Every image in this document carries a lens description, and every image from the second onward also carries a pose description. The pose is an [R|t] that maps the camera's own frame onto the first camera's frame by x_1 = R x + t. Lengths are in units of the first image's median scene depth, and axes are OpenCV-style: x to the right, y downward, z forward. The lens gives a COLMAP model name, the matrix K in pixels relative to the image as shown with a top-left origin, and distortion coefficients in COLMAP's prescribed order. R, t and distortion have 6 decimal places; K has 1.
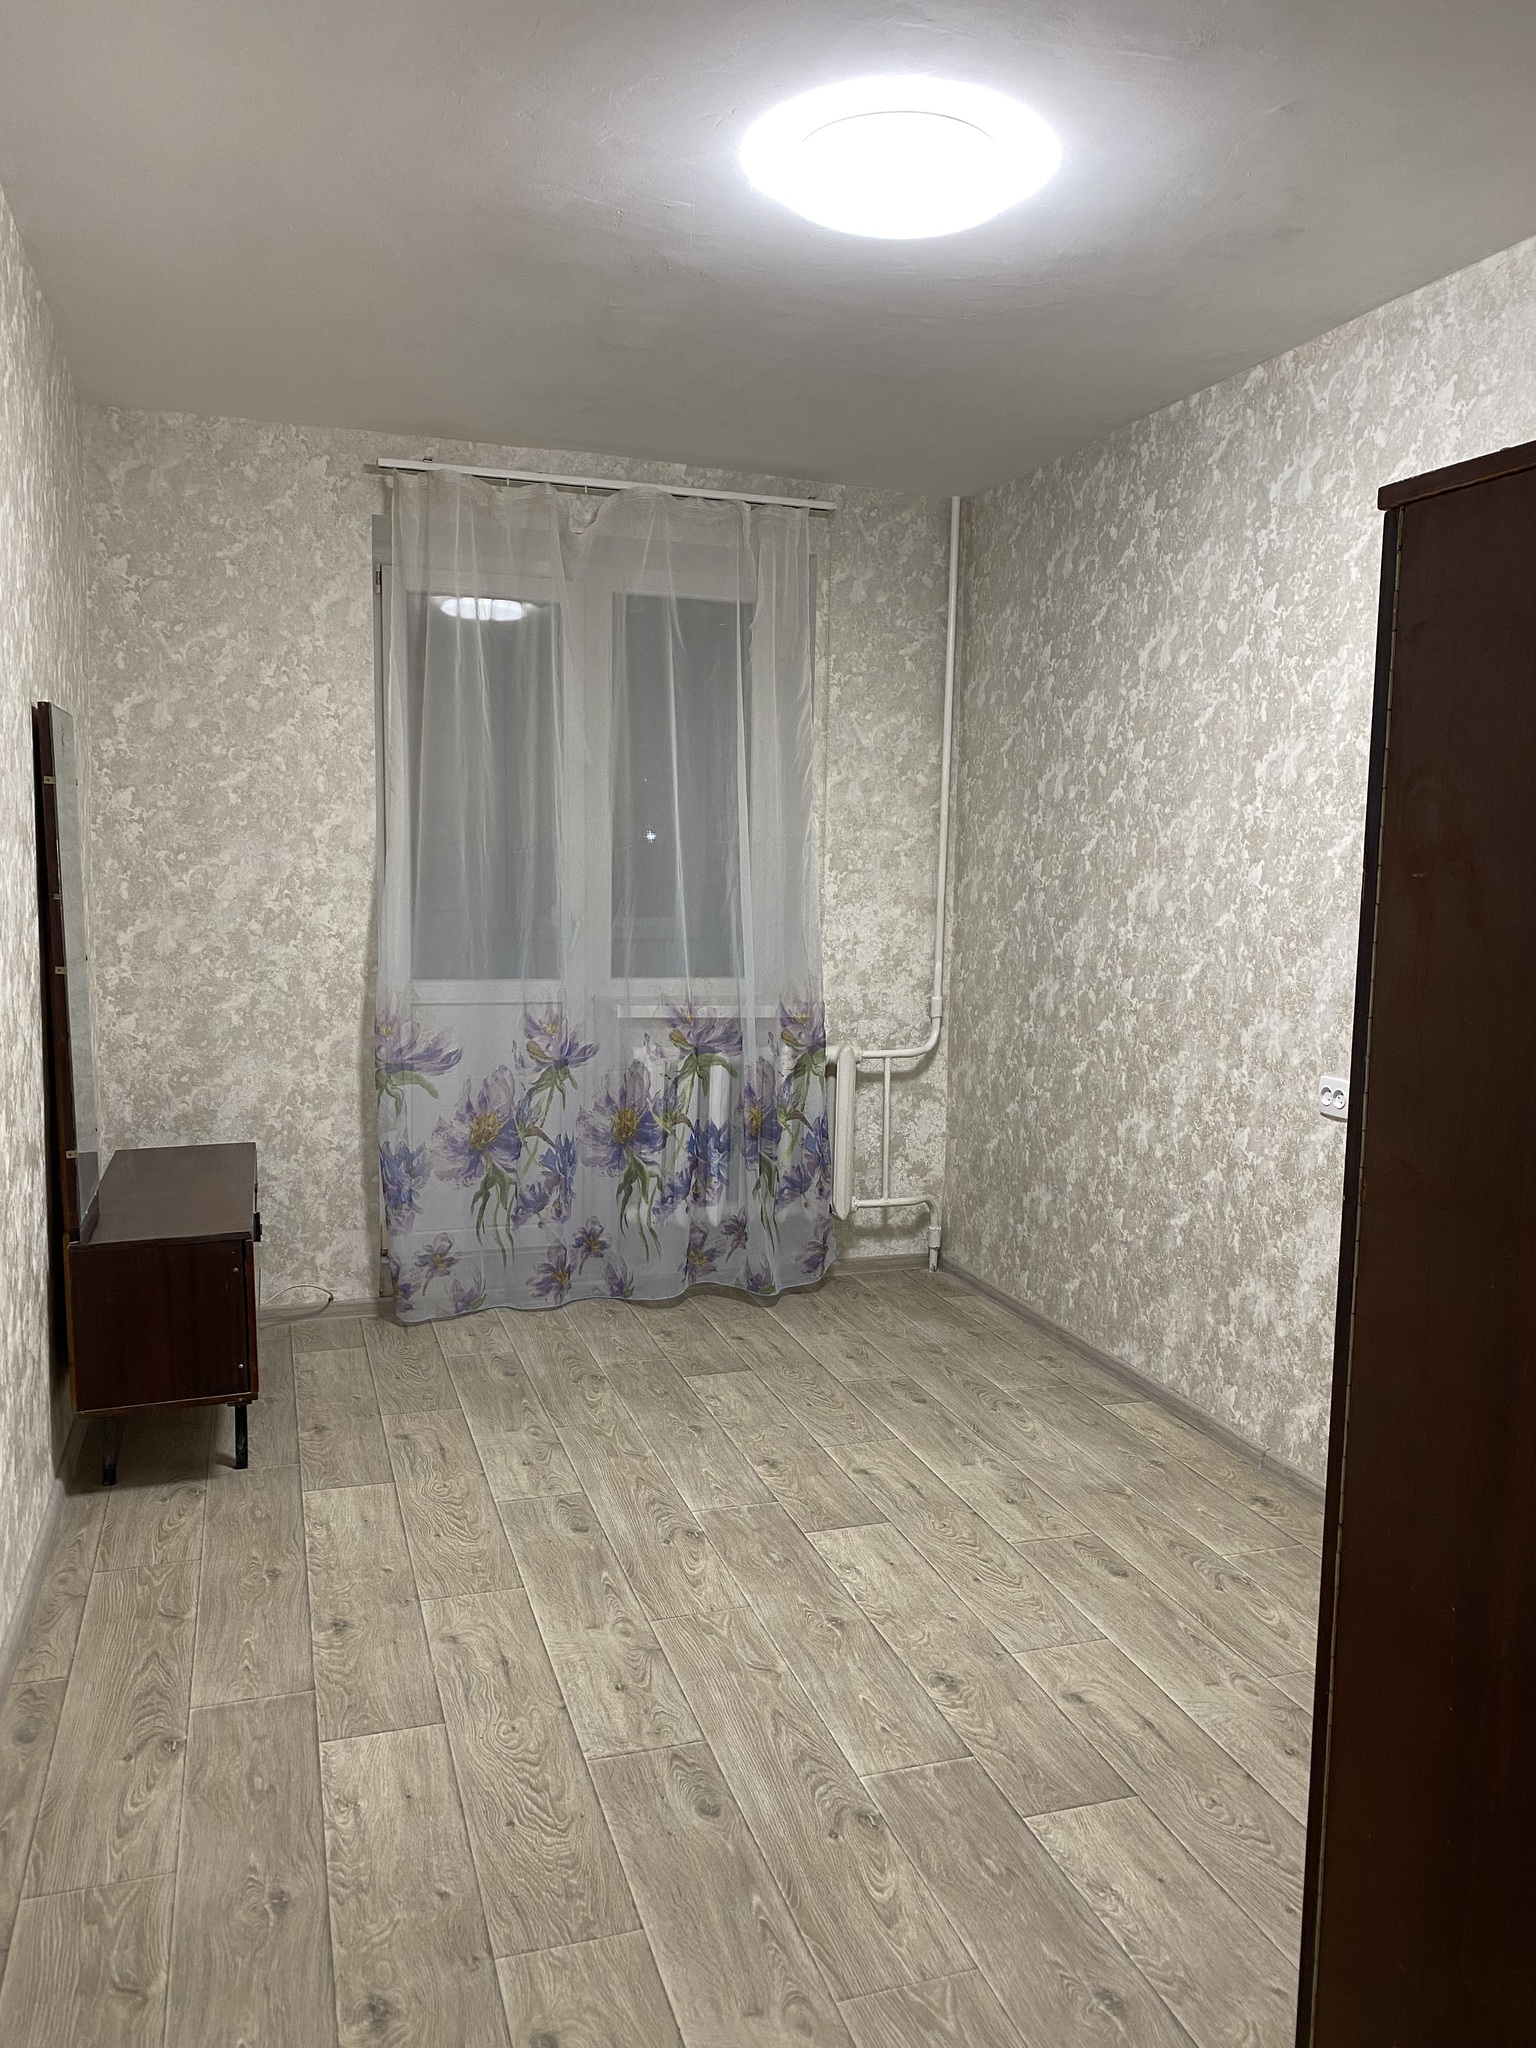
lens RADIAL K [[1590.2, 0, 779.2], [0, 1590.2, 1034.1], [0, 0, 1]] dist [0.078211, -0.072542]
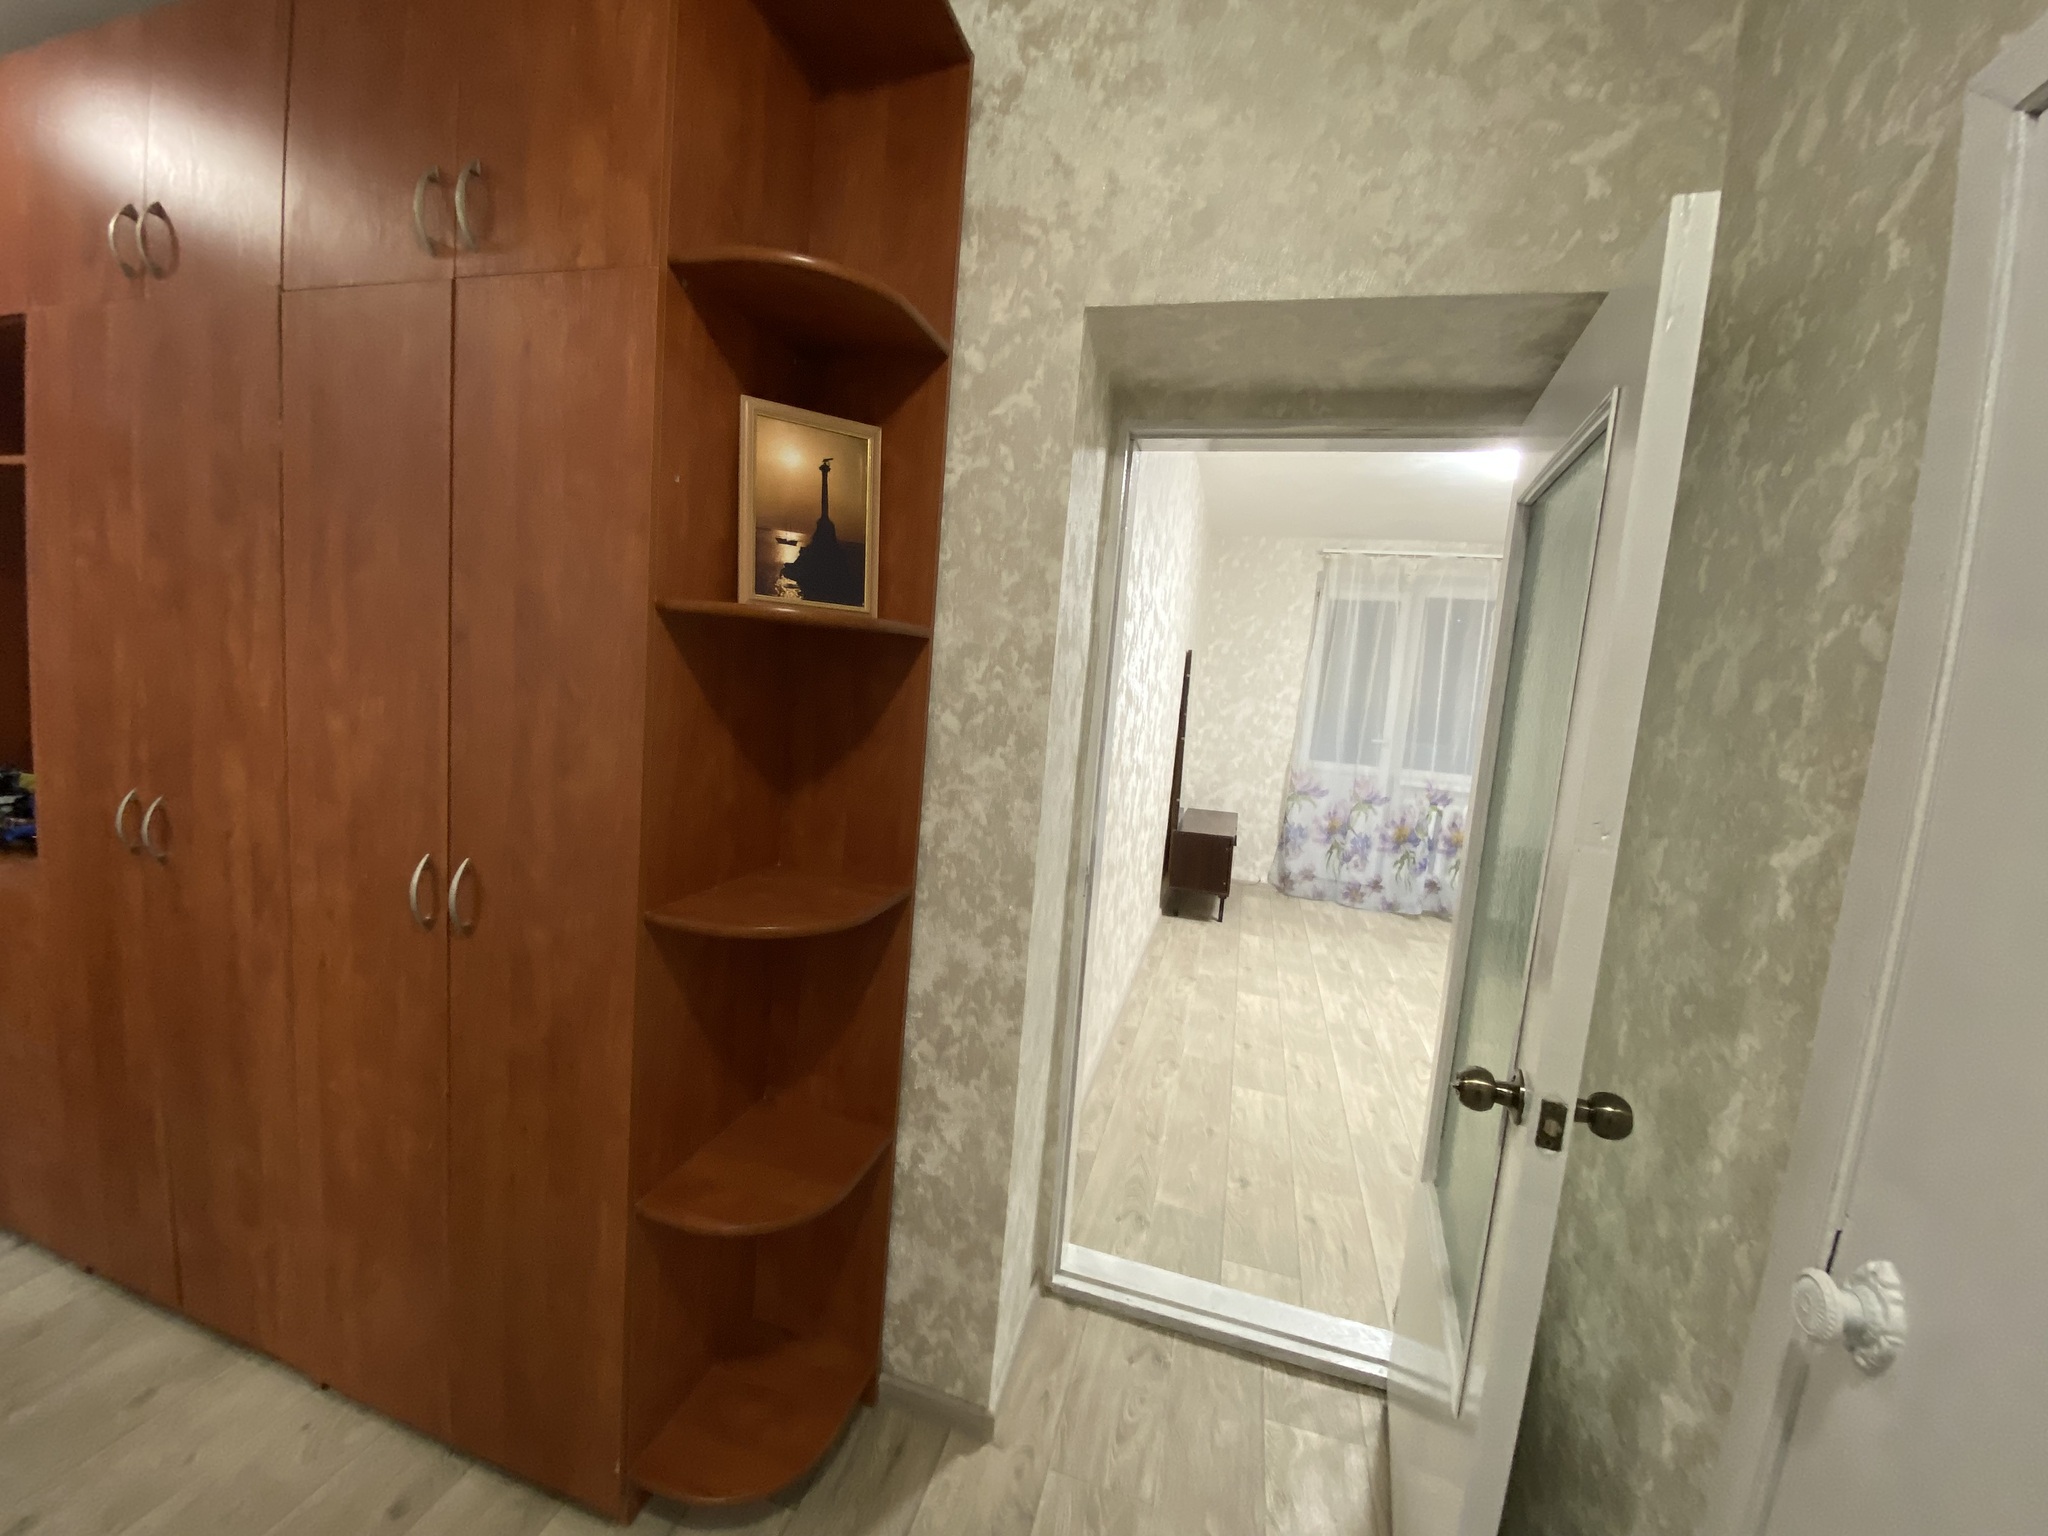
lens RADIAL K [[837.6, 0, 1011.5], [0, 837.6, 769.7], [0, 0, 1]] dist [0.019487, -0.015752]
pose [[0.827041, 0.107235, -0.551819, 0.104453], [-0.129382, 0.991594, -0.001215, 0.043678], [0.547050, 0.072400, 0.833963, -0.317315]]
